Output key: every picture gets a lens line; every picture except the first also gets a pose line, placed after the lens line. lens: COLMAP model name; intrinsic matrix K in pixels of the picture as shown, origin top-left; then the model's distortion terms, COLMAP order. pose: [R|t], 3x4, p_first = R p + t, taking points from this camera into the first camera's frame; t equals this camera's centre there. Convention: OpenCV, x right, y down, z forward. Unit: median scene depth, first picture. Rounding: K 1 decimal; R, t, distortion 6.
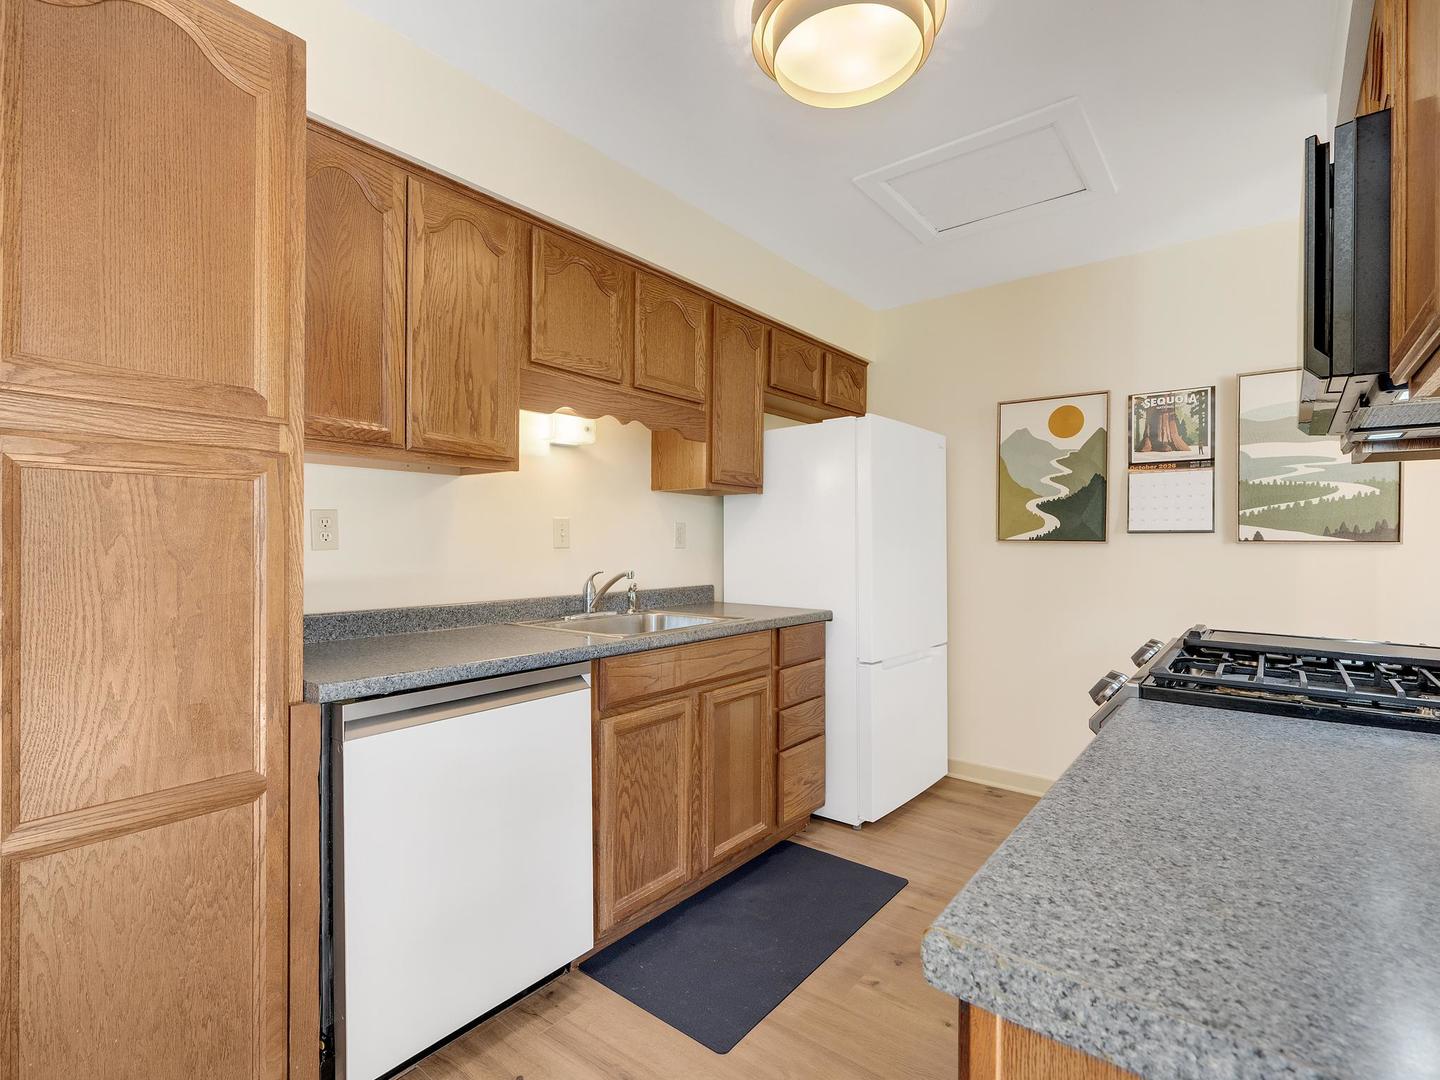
lens RADIAL K [[740.5, 0, 755.8], [0, 740.5, 540.5], [0, 0, 1]] dist [0.003841, 0.000625]
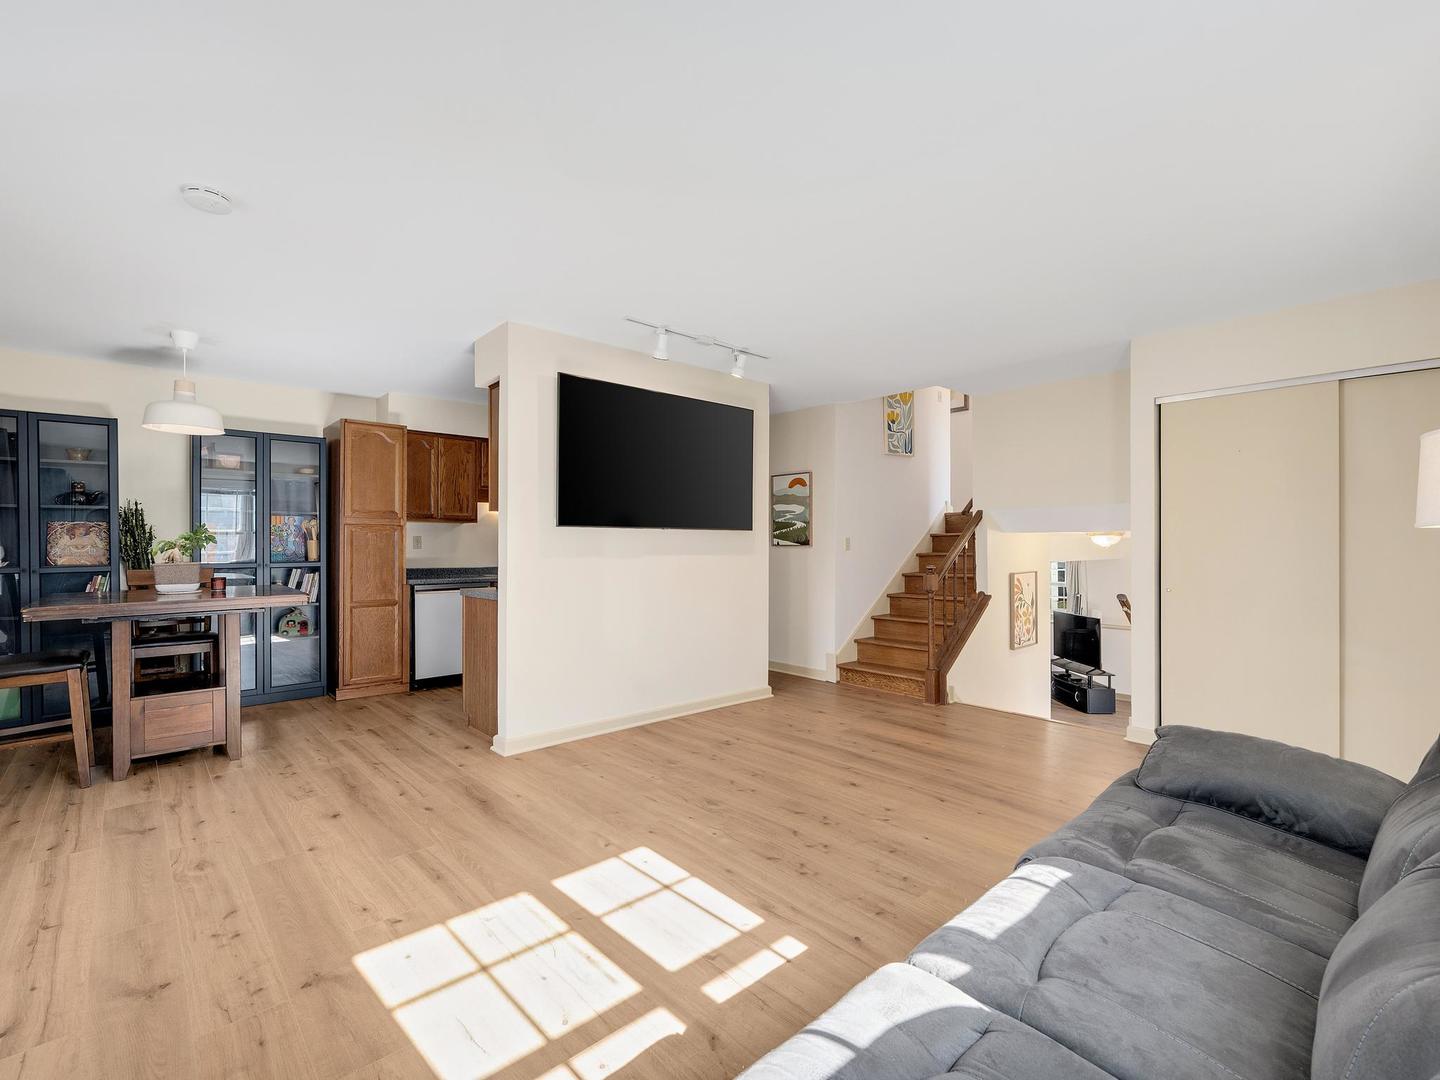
lens RADIAL K [[657.0, 0, 717.8], [0, 657.0, 538.1], [0, 0, 1]] dist [0.004964, -0.000115]
pose [[0.988784, -0.004174, -0.149292, 0.802244], [0.002752, 0.999949, -0.009729, -0.002041], [0.149325, 0.009209, 0.988745, -1.147413]]
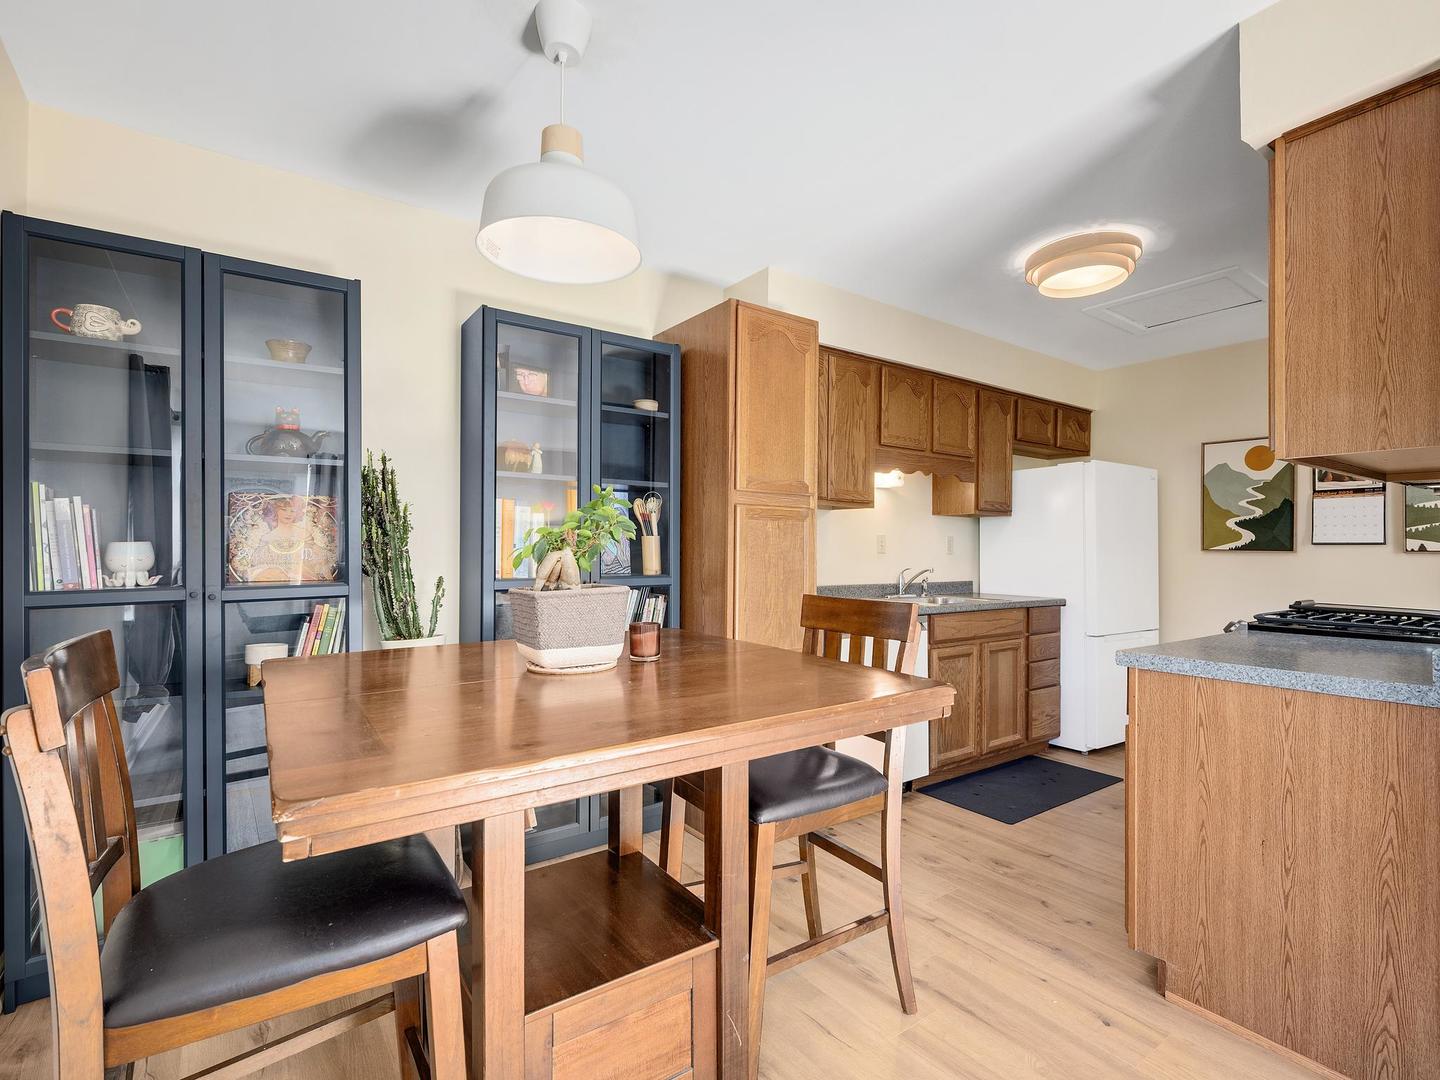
lens RADIAL K [[740.5, 0, 751.7], [0, 740.5, 541.6], [0, 0, 1]] dist [0.003841, 0.000625]
pose [[0.962983, 0.001522, -0.269558, -0.098570], [-0.004179, 0.999948, -0.009283, 0.000769], [0.269529, 0.010066, 0.962940, -0.560871]]
